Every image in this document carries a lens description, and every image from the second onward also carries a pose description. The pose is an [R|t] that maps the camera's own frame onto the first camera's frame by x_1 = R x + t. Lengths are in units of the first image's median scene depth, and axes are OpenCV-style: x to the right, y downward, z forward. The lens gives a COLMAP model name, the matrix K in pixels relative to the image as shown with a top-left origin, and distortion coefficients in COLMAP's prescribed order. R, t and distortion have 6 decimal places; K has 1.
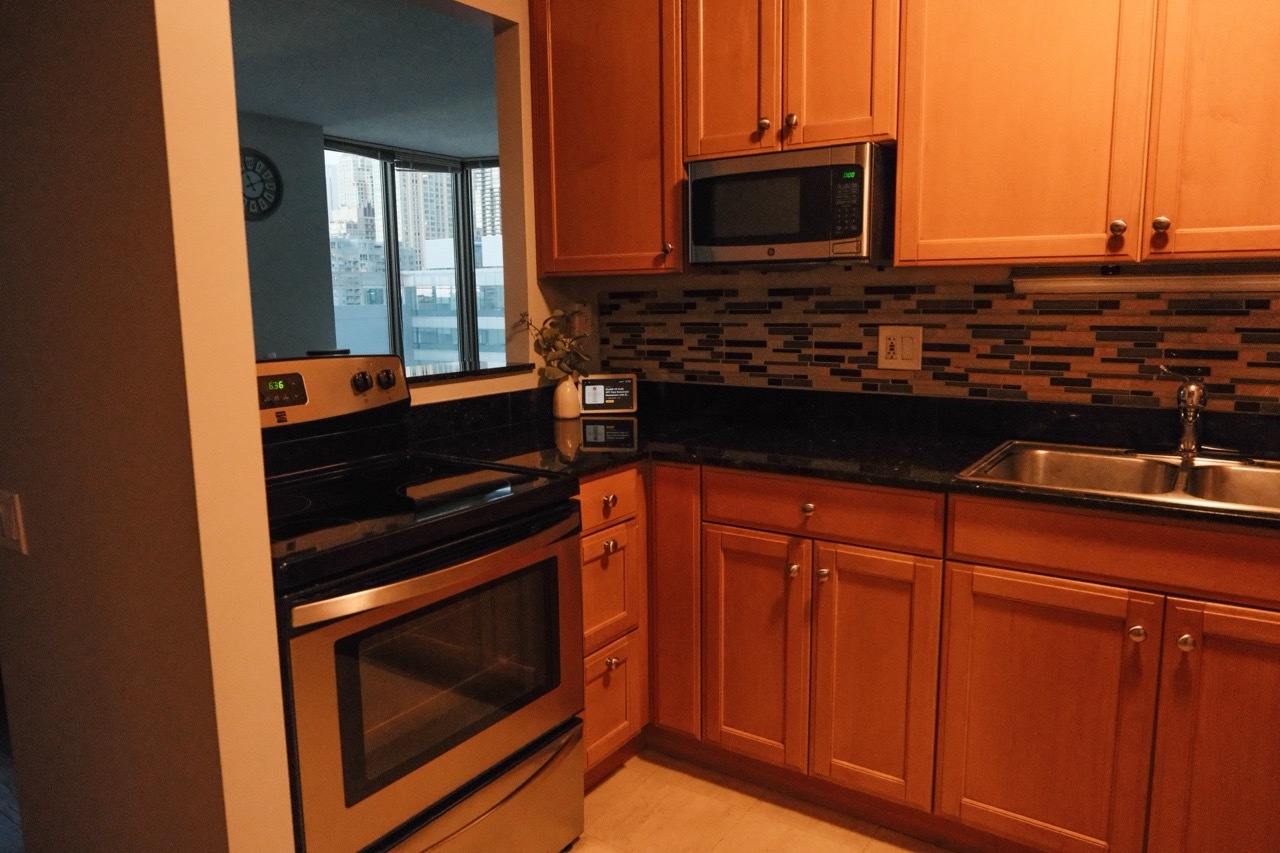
lens RADIAL K [[862.6, 0, 641.9], [0, 862.6, 425.6], [0, 0, 1]] dist [-0.012055, -0.006831]
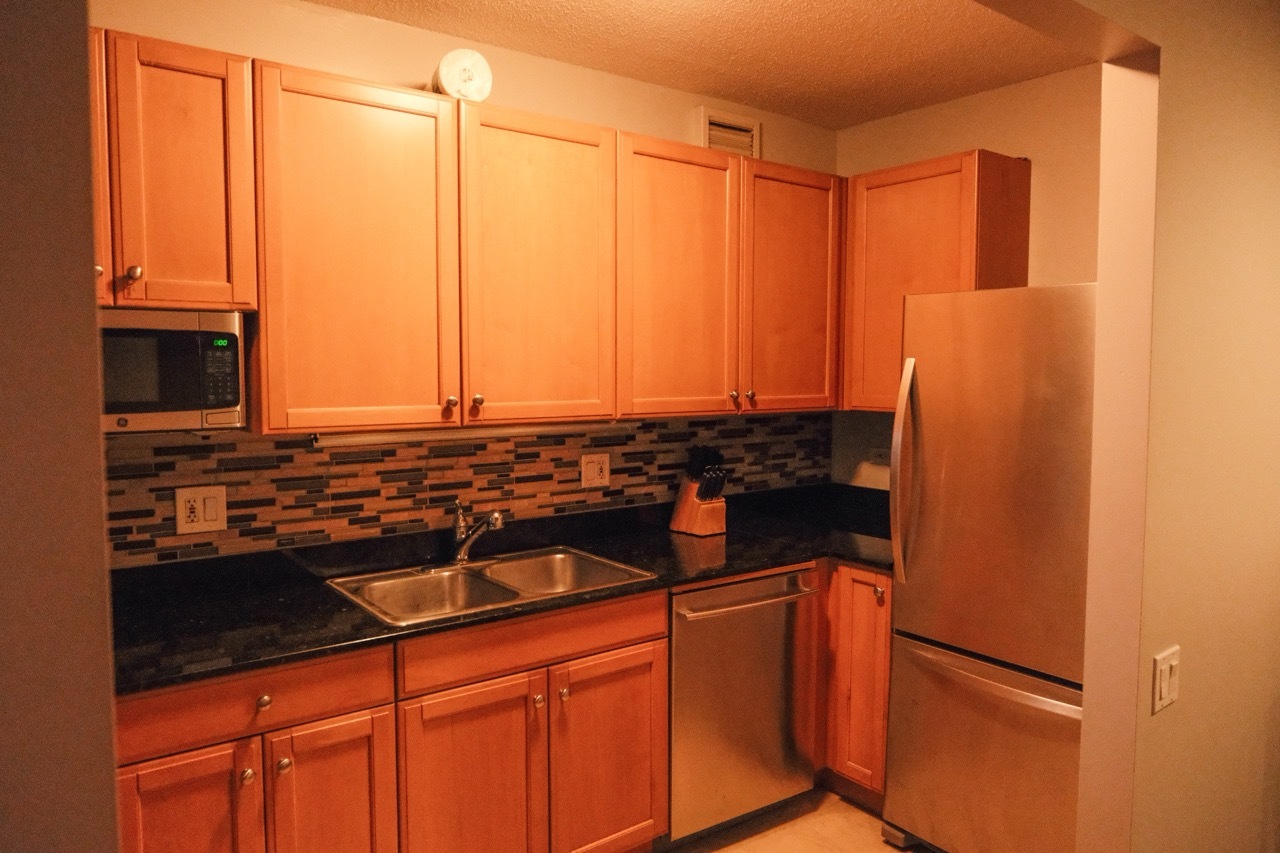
lens RADIAL K [[862.6, 0, 637.6], [0, 862.6, 425.2], [0, 0, 1]] dist [-0.012055, -0.006831]
pose [[0.329875, -0.051161, 0.942637, -0.477652], [0.140849, 0.990021, 0.004443, -0.132215], [-0.933458, 0.131304, 0.333789, 0.249329]]
